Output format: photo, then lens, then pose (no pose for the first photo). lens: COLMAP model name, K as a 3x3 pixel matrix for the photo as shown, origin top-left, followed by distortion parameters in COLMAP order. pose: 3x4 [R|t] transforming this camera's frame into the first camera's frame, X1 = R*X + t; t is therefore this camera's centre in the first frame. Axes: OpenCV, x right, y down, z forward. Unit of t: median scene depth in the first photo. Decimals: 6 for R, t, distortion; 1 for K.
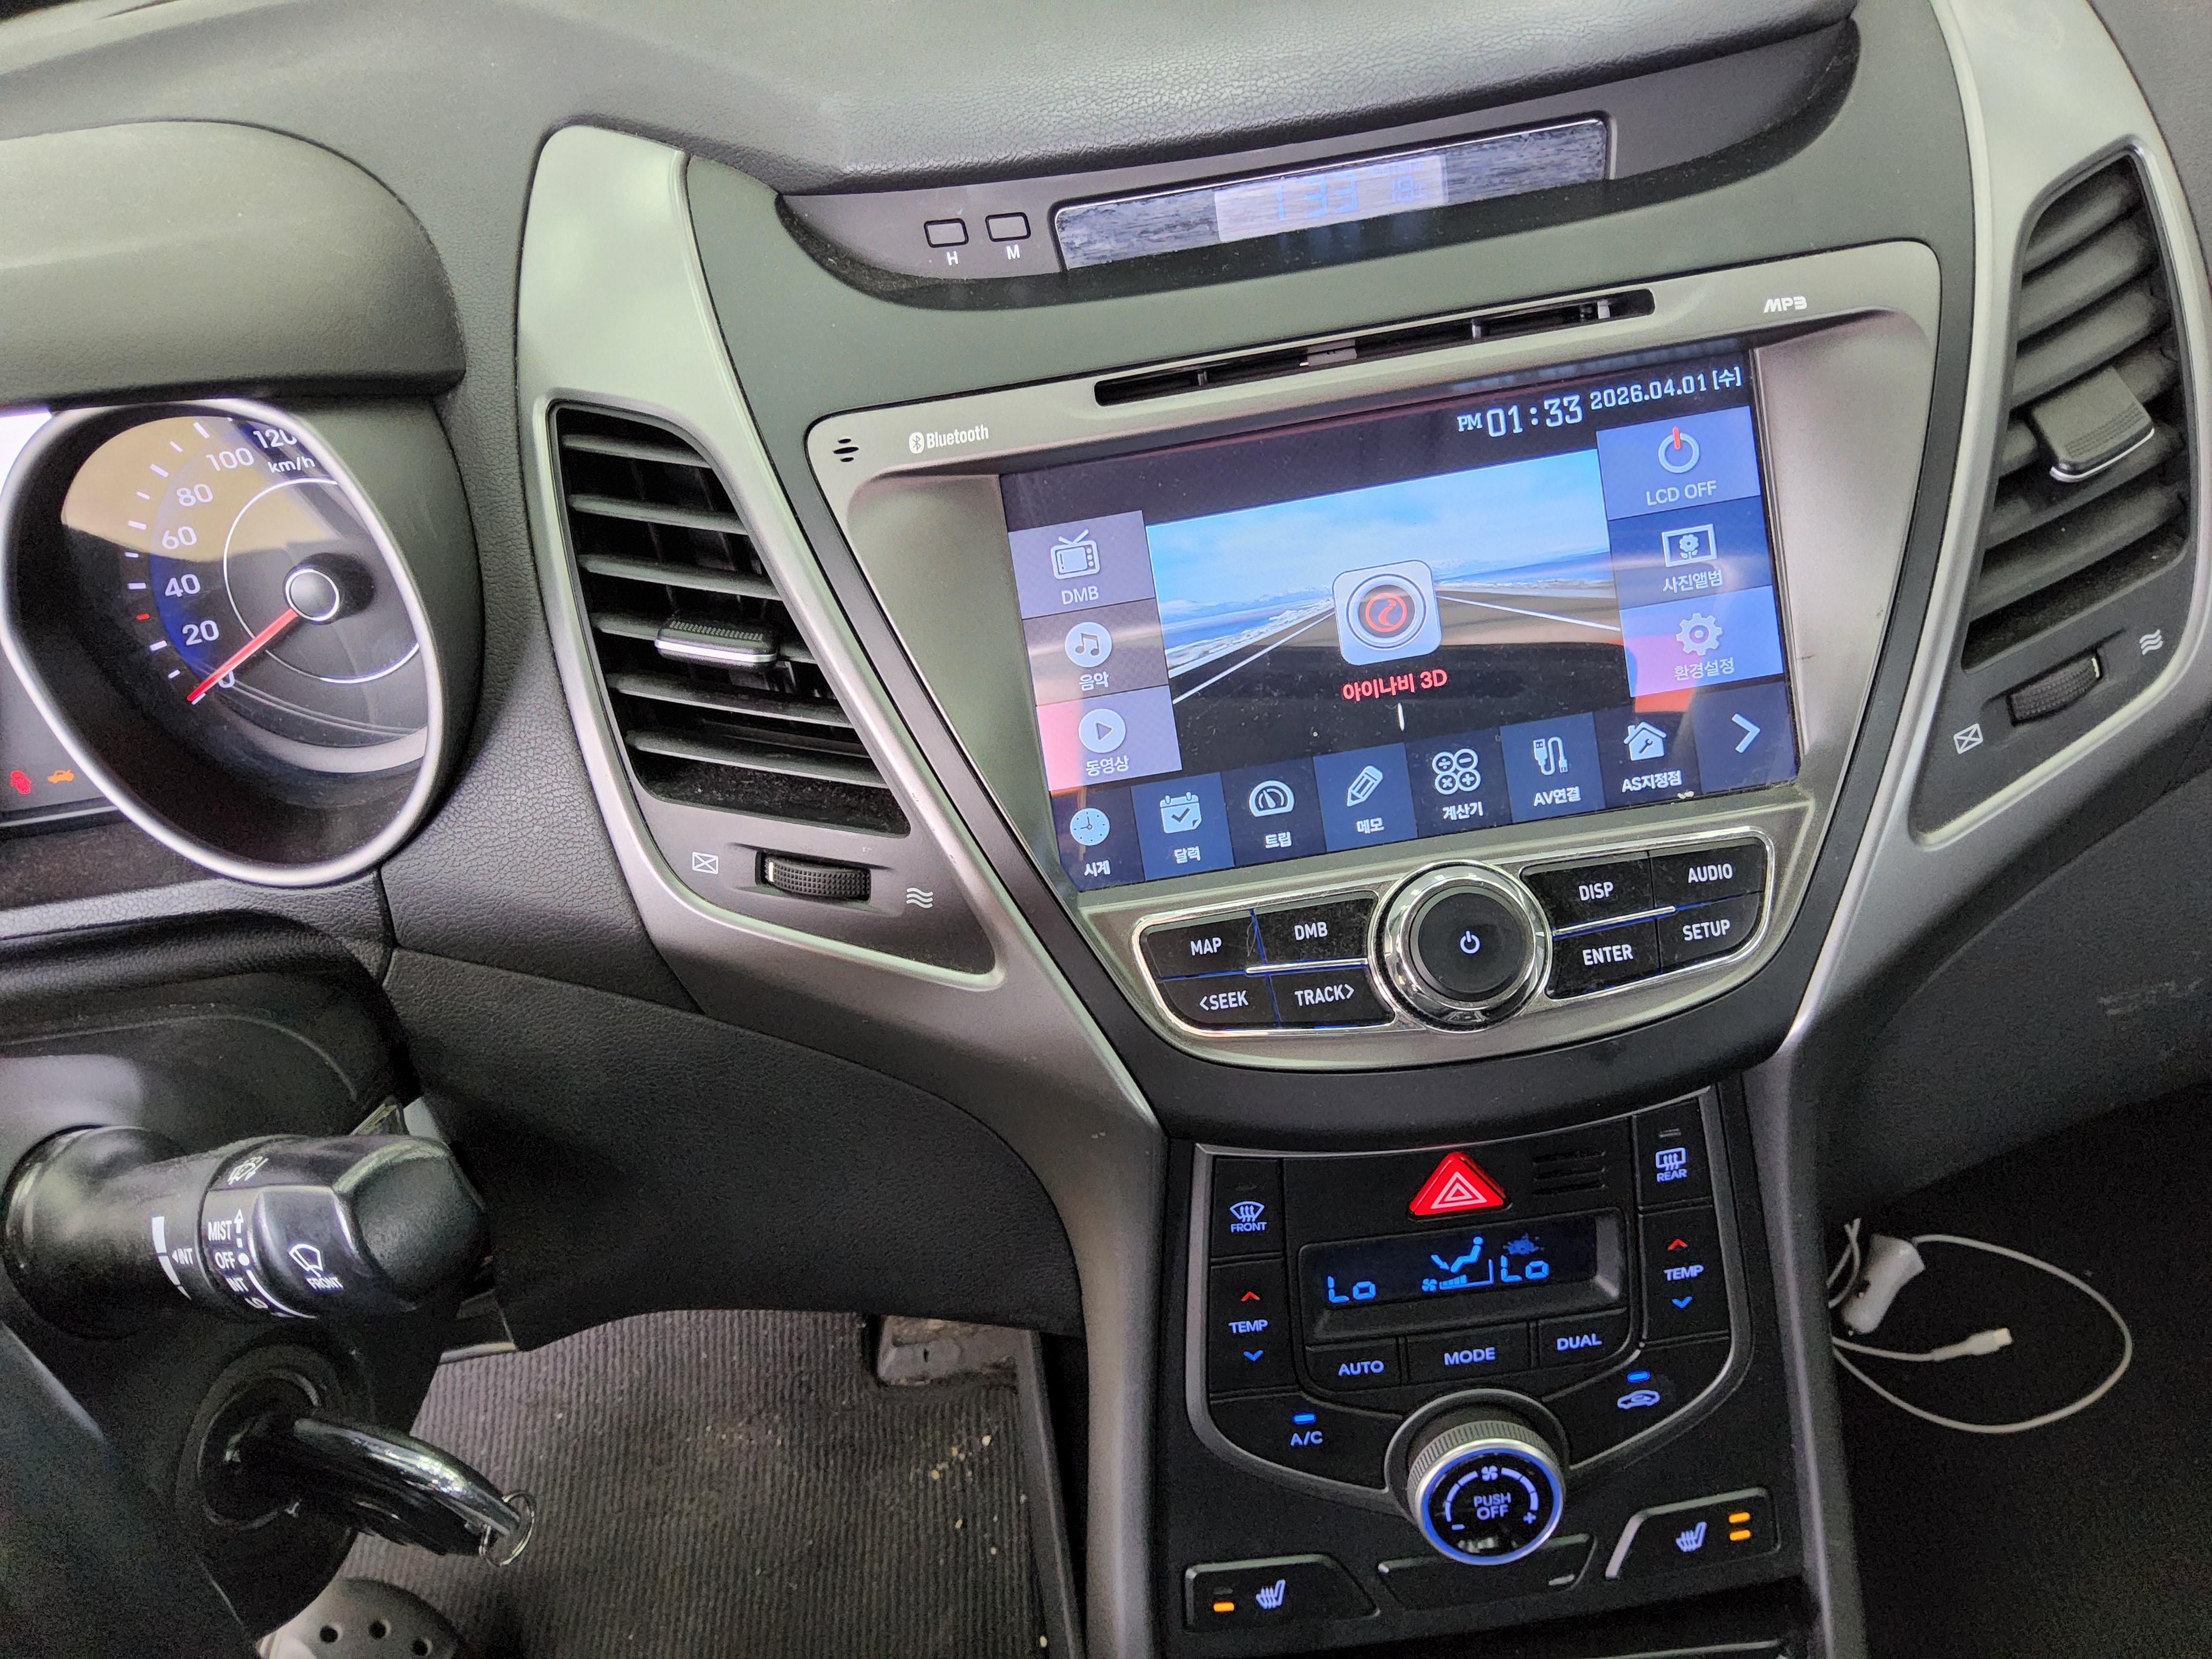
lens RADIAL K [[1691.0, 0, 1106.0], [0, 1691.0, 829.5], [0, 0, 1]] dist [0.002824, -0.042618]
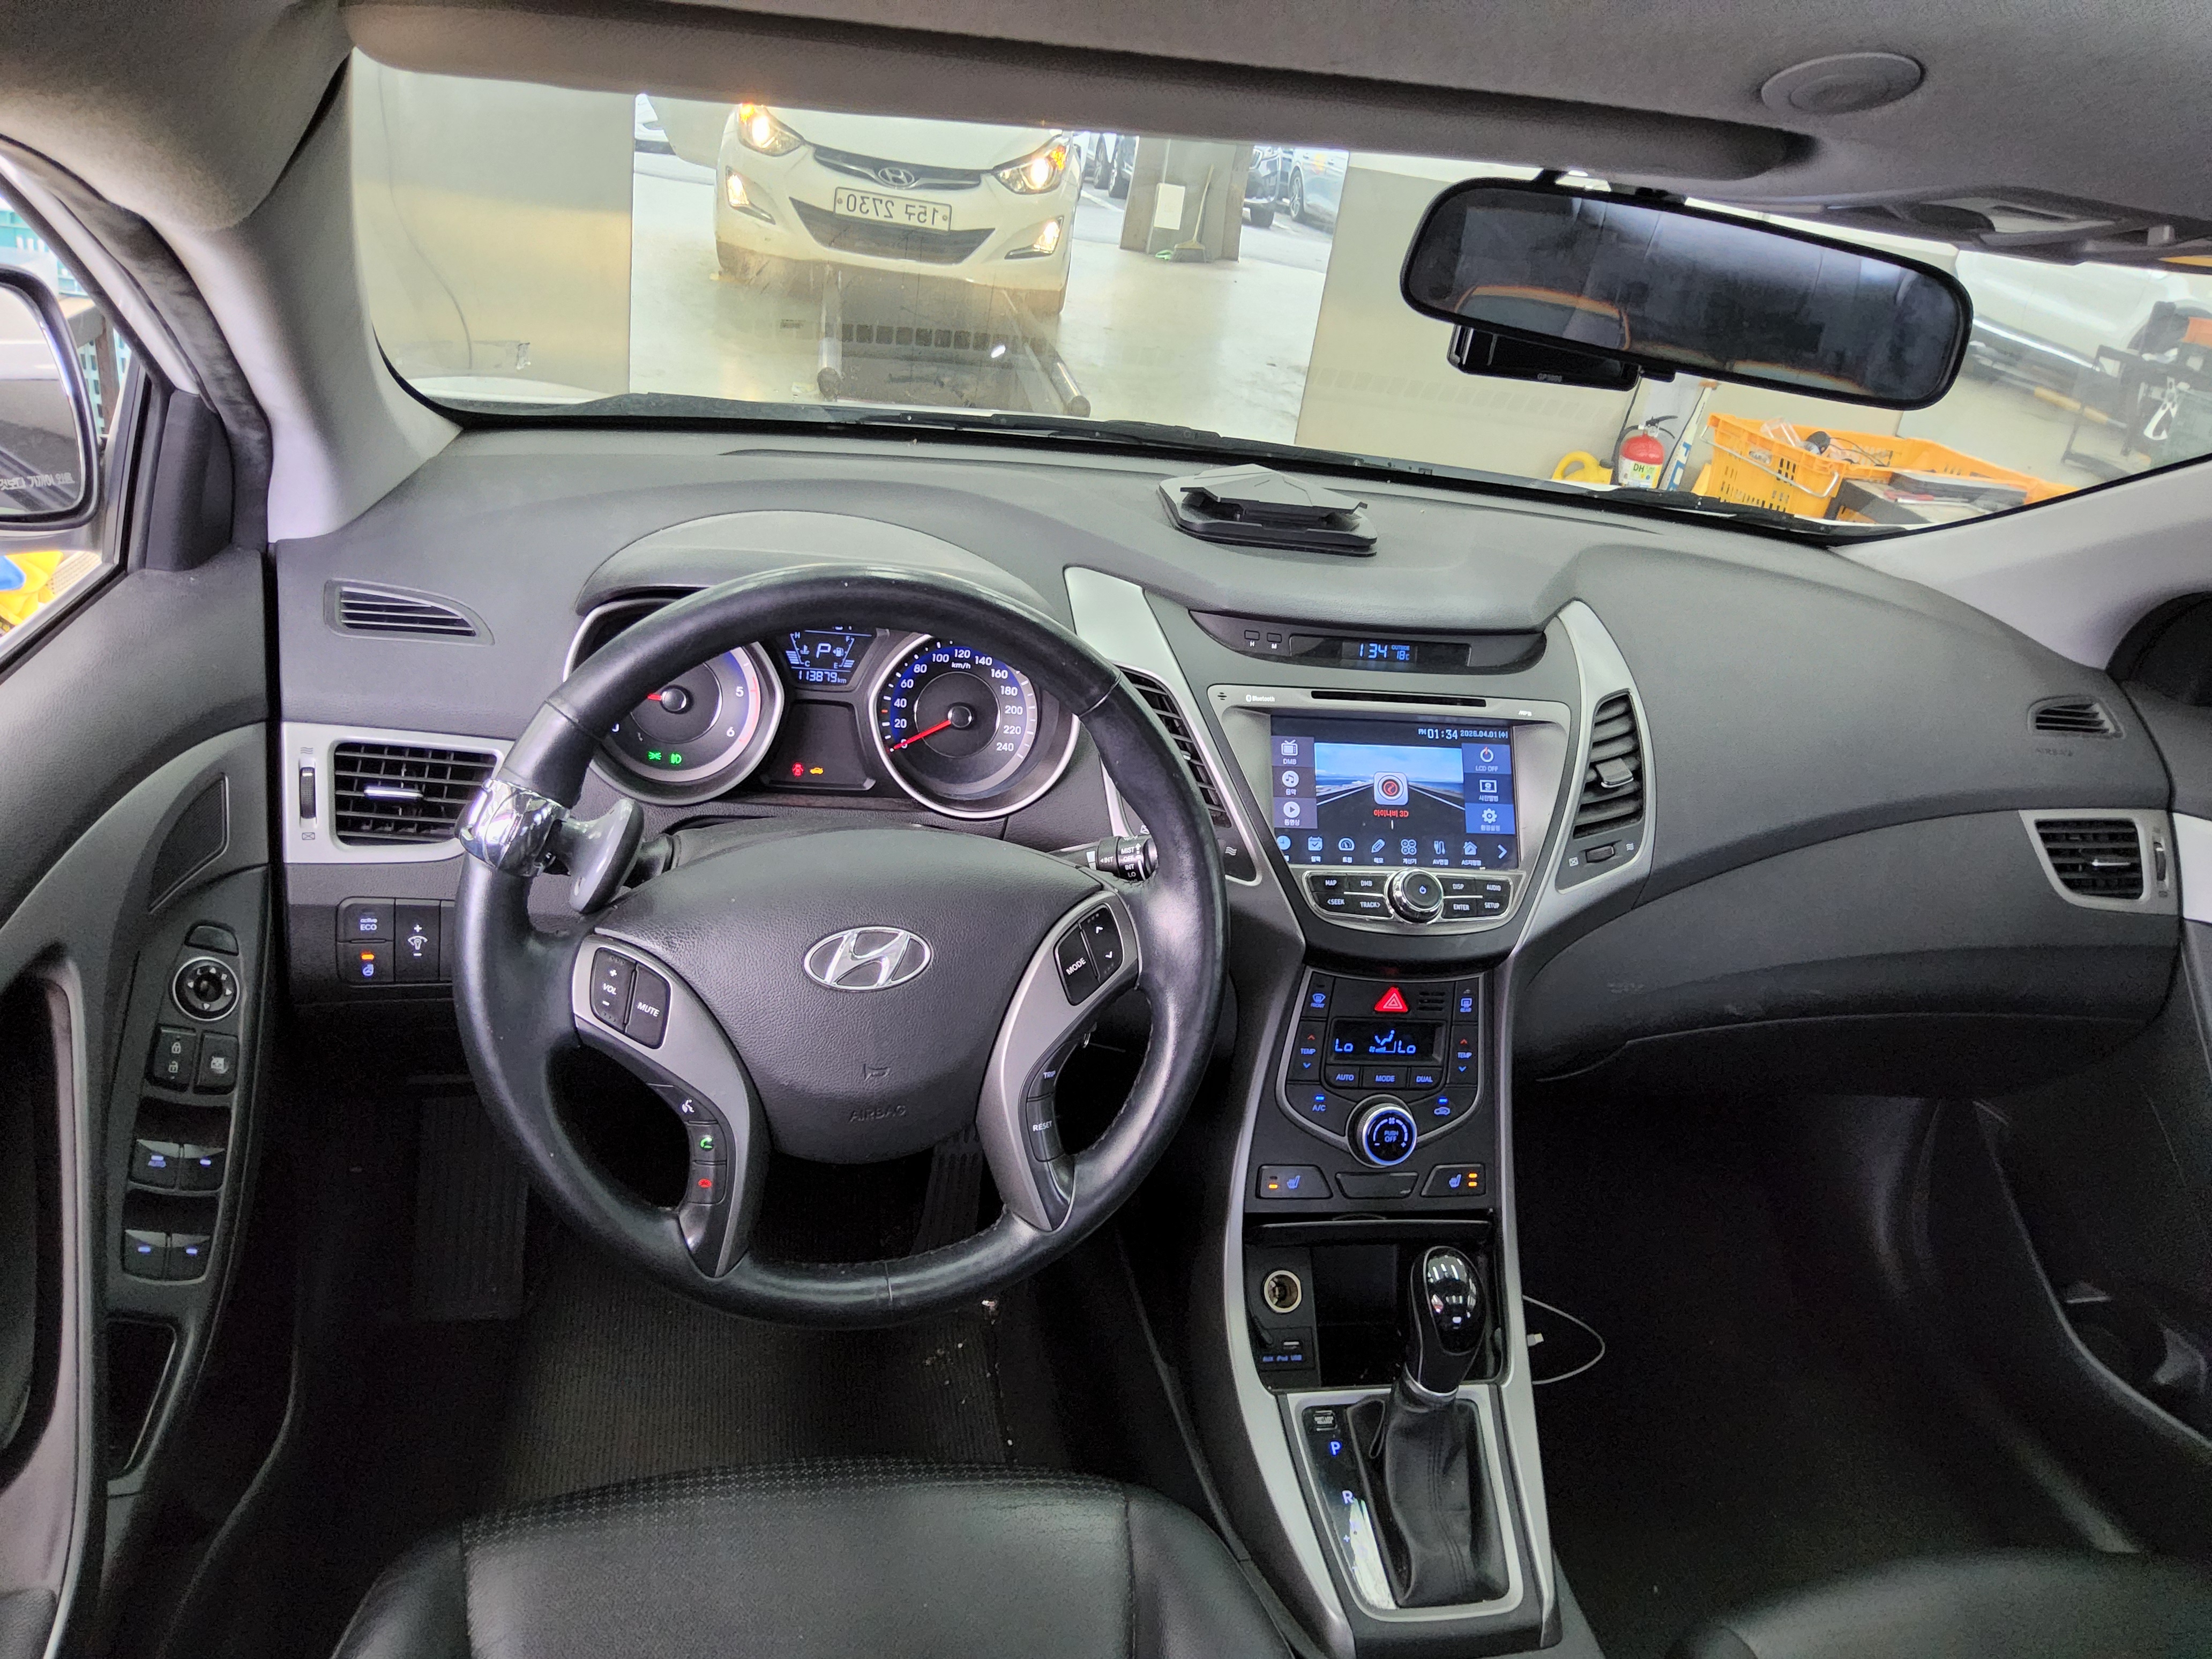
lens RADIAL K [[1604.0, 0, 1106.0], [0, 1604.0, 829.5], [0, 0, 1]] dist [0.066051, 0.000237]
pose [[0.954299, 0.188945, 0.231543, -0.910220], [-0.116879, 0.949028, -0.292719, 0.790290], [-0.275049, 0.252279, 0.927741, -1.372215]]
